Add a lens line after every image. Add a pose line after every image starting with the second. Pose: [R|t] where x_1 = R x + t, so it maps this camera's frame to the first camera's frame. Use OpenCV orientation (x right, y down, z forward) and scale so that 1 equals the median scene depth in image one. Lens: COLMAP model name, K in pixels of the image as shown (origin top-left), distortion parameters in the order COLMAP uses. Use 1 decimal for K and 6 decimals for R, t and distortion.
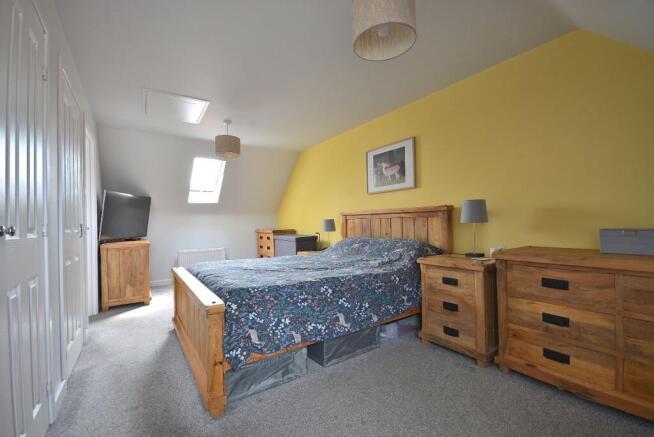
lens RADIAL K [[289.5, 0, 322.1], [0, 289.5, 222.4], [0, 0, 1]] dist [-0.001869, -0.000365]
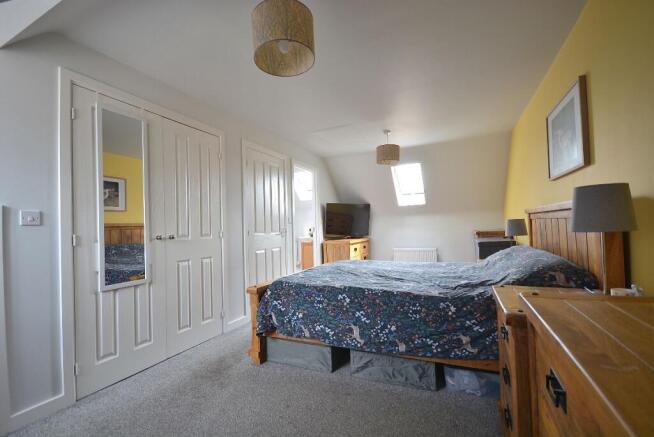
lens RADIAL K [[289.5, 0, 322.1], [0, 289.5, 222.4], [0, 0, 1]] dist [-0.001869, -0.000365]
pose [[0.527847, -0.011274, -0.849264, 0.692602], [0.022648, 0.999743, 0.000805, -0.026754], [0.849037, -0.019659, 0.527967, 0.343193]]
